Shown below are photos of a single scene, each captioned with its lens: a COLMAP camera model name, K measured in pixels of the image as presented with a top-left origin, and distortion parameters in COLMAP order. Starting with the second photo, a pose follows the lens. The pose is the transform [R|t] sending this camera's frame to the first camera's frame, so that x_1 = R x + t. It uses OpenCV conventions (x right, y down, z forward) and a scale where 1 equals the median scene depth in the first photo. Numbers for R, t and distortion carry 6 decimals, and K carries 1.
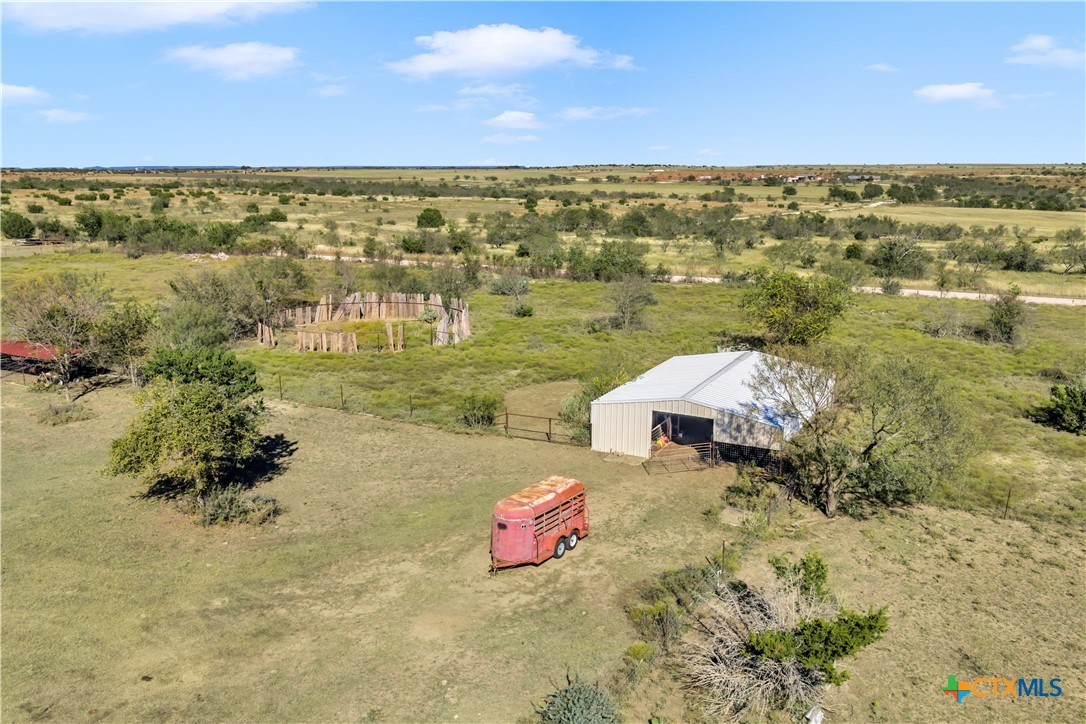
lens RADIAL K [[881.4, 0, 542.9], [0, 881.4, 360.7], [0, 0, 1]] dist [-0.004197, -0.011928]
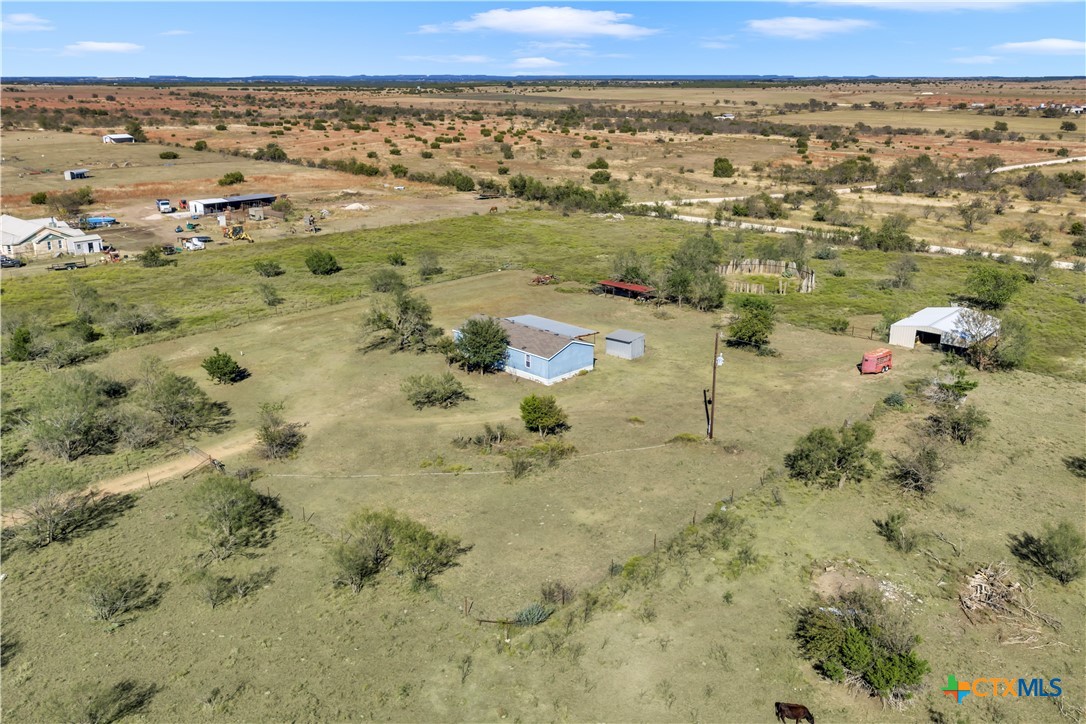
lens RADIAL K [[881.4, 0, 541.7], [0, 881.4, 365.8], [0, 0, 1]] dist [-0.004197, -0.011928]
pose [[0.964580, 0.079722, -0.251455, -0.144620], [-0.053588, 0.992582, 0.109126, -0.032170], [0.258290, -0.091786, 0.961697, -0.925628]]
